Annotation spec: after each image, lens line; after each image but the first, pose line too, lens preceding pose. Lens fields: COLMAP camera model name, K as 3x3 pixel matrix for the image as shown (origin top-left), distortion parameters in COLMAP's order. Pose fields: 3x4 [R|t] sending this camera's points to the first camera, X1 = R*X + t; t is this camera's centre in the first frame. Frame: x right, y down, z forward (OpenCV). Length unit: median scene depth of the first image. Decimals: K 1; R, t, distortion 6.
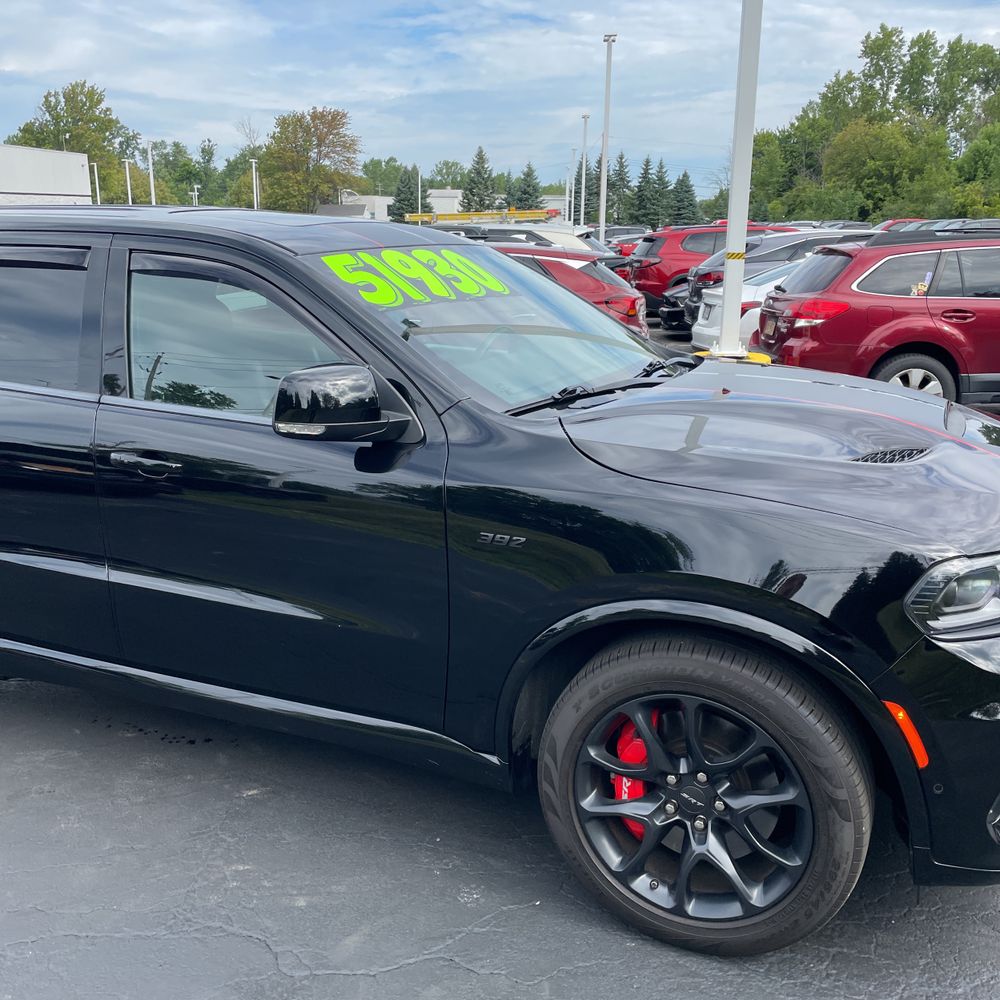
lens RADIAL K [[1002.9, 0, 501.5], [0, 1002.9, 475.8], [0, 0, 1]] dist [0.080428, -0.115319]
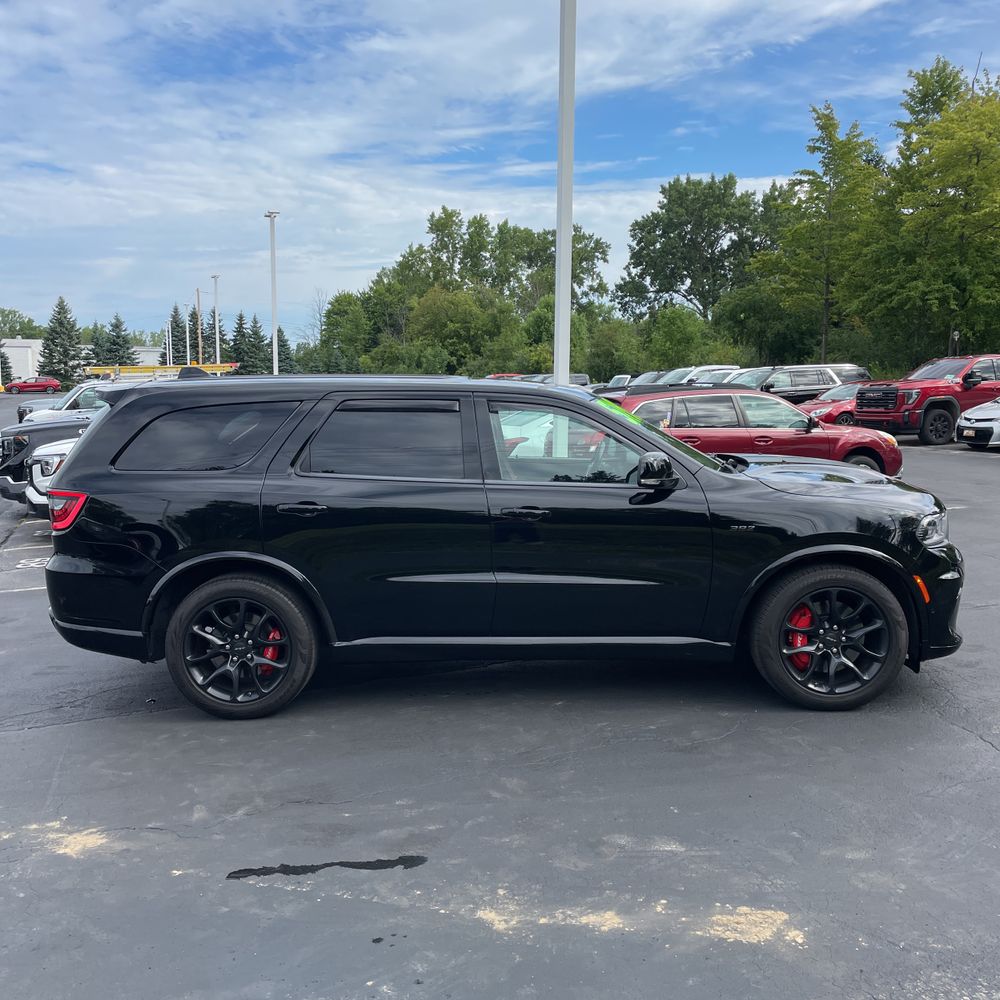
lens RADIAL K [[995.7, 0, 500.1], [0, 995.7, 492.1], [0, 0, 1]] dist [0.079389, -0.101529]
pose [[0.921565, -0.045652, 0.385532, -1.273468], [0.094744, 0.989482, -0.109307, 0.168428], [-0.376487, 0.137261, 0.916197, -0.758996]]
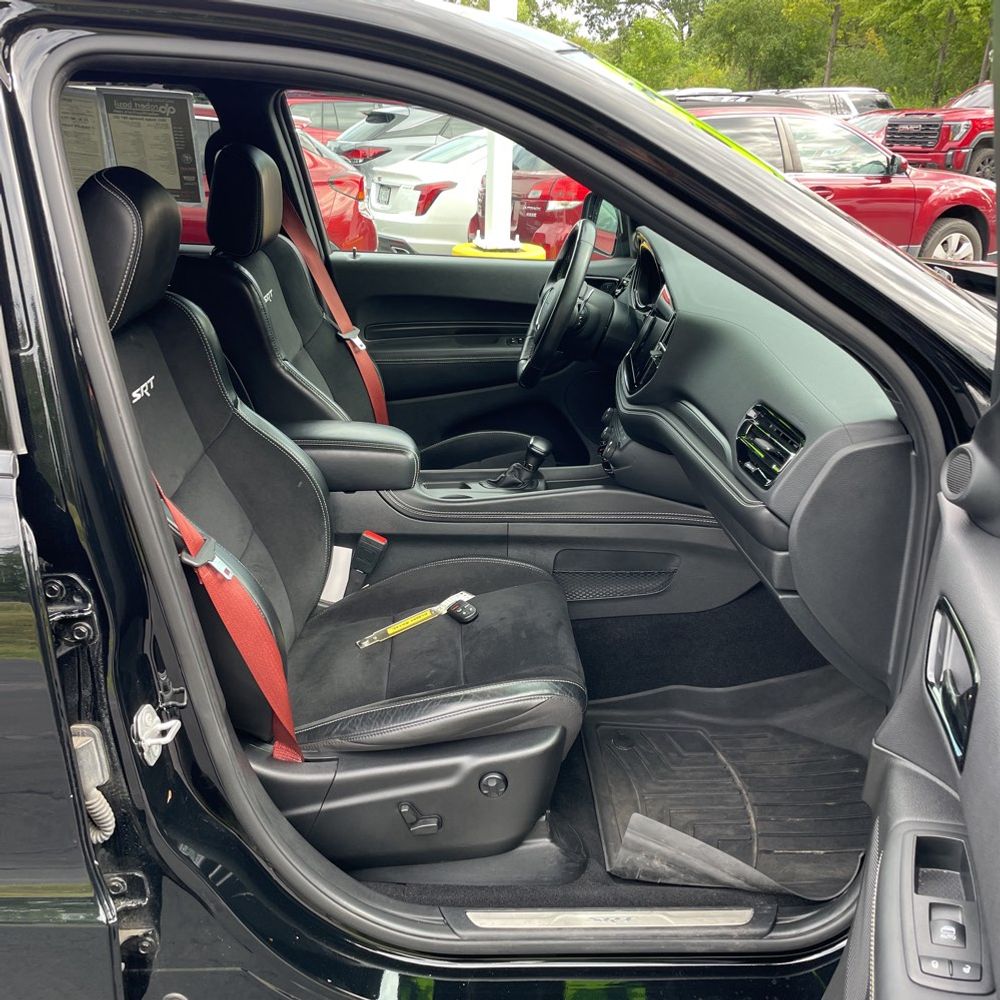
lens RADIAL K [[1008.9, 0, 500.0], [0, 1008.9, 500.0], [0, 0, 1]] dist [0.093295, -0.120424]
pose [[0.903515, -0.138386, 0.405599, -0.469129], [0.084754, 0.985436, 0.147421, -0.122800], [-0.420092, -0.098821, 0.902085, 0.734065]]
